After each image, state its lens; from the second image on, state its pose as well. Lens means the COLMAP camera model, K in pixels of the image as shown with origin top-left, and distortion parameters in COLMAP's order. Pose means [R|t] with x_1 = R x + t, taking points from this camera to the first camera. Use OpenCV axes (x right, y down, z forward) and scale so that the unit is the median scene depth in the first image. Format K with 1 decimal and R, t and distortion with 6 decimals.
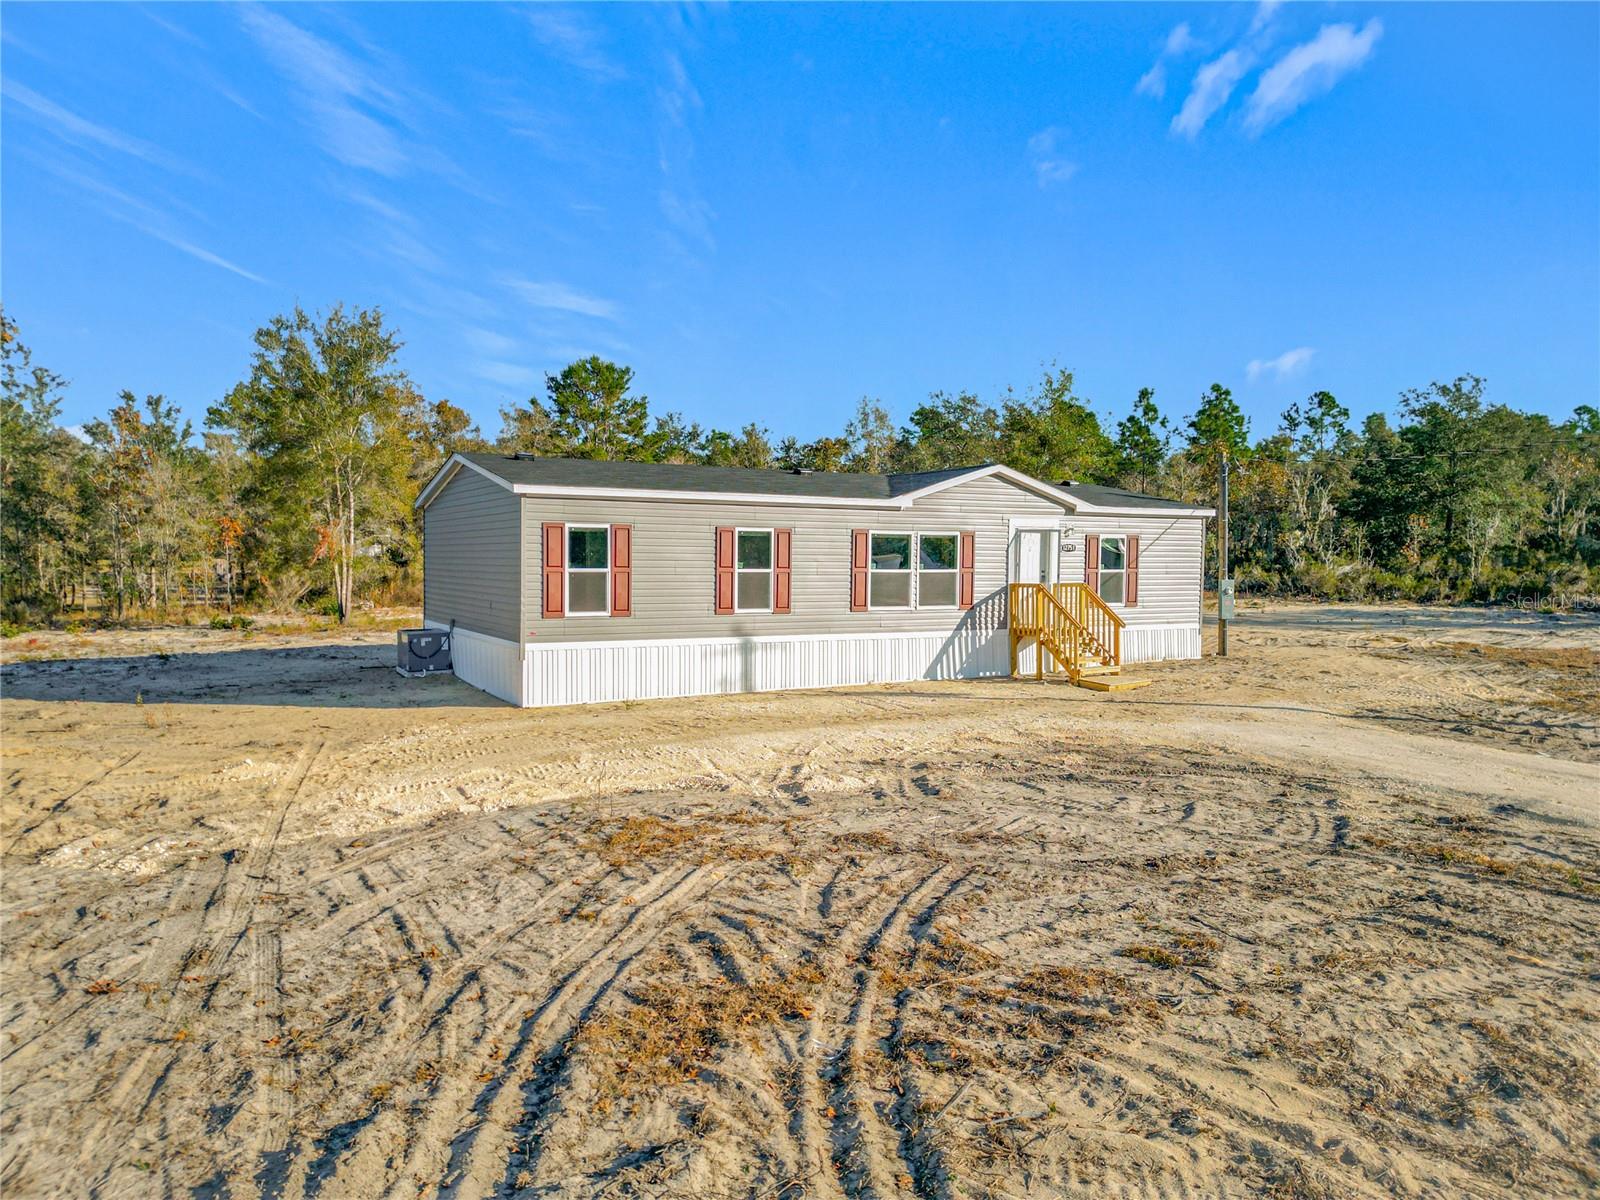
lens RADIAL K [[1123.5, 0, 795.9], [0, 1123.5, 605.8], [0, 0, 1]] dist [0.063427, -0.068050]
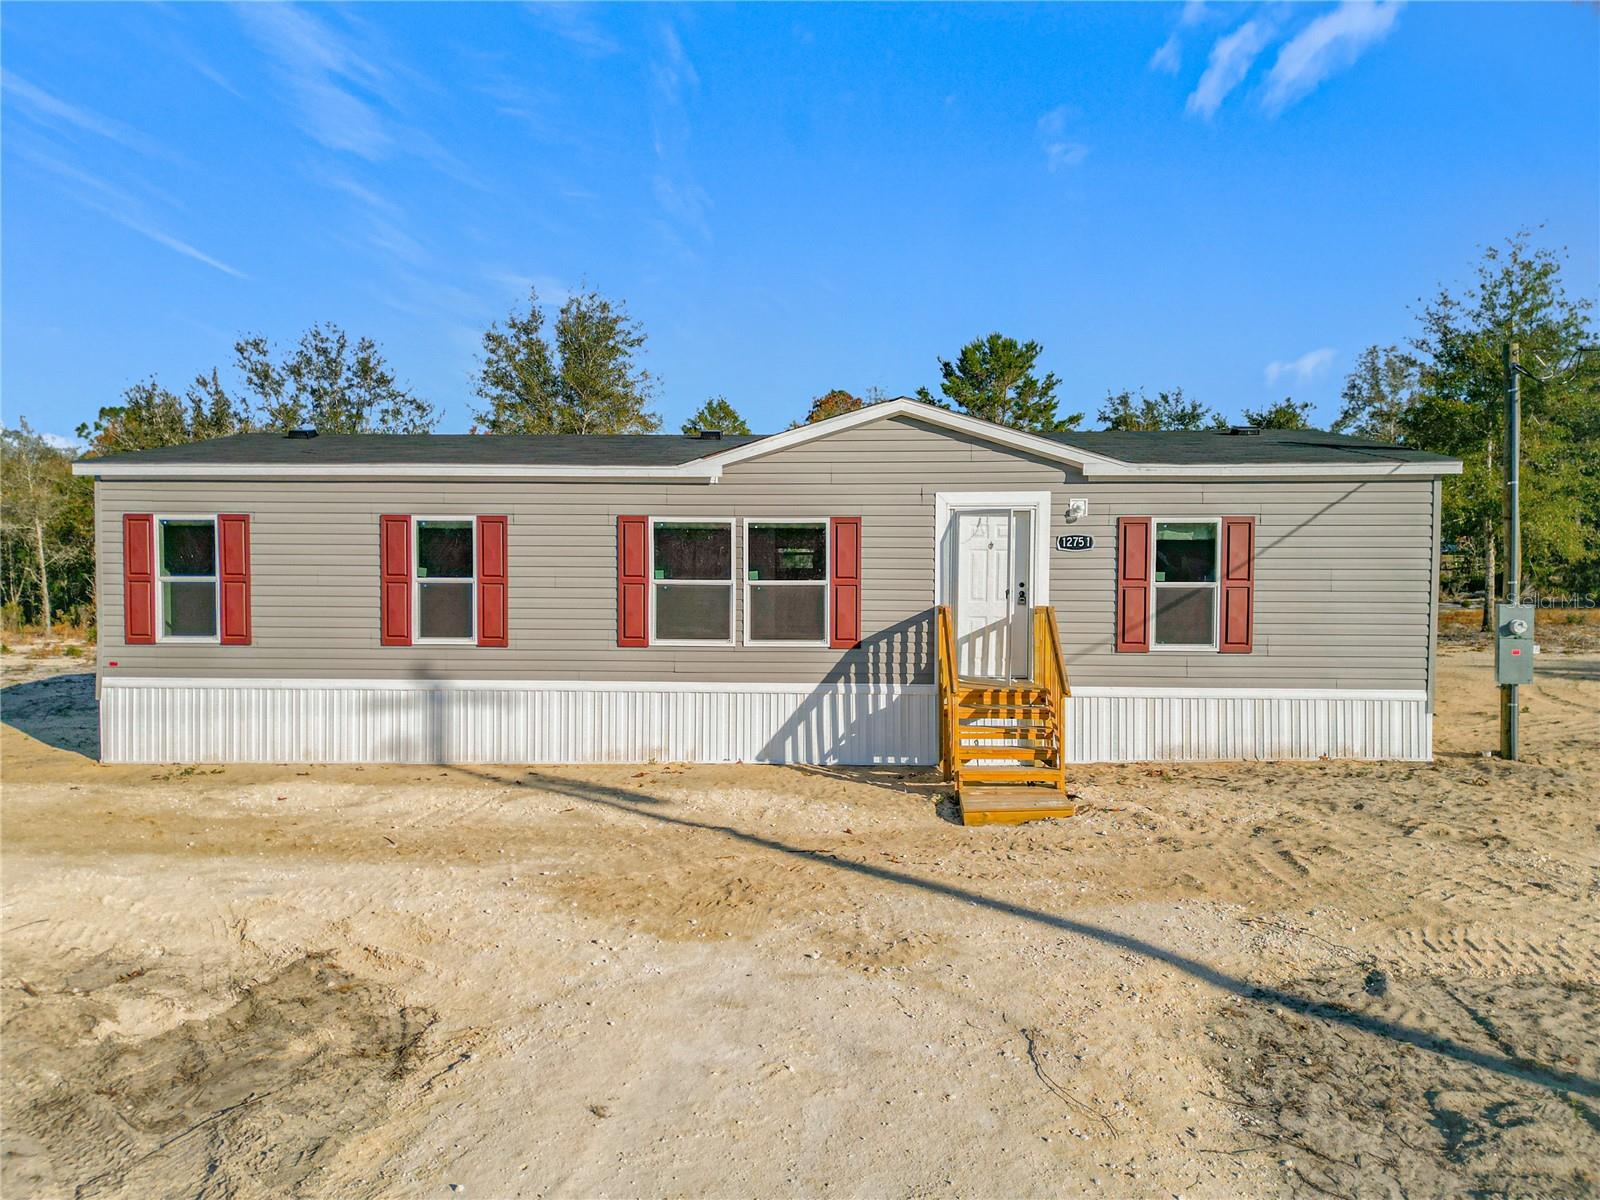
lens RADIAL K [[1200.0, 0, 799.6], [0, 1200.0, 633.4], [0, 0, 1]] dist [0.048329, -0.089169]
pose [[0.854789, 0.001844, -0.518972, 0.462180], [-0.020418, 0.999339, -0.030079, 0.015385], [0.518573, 0.036308, 0.854262, 0.452710]]
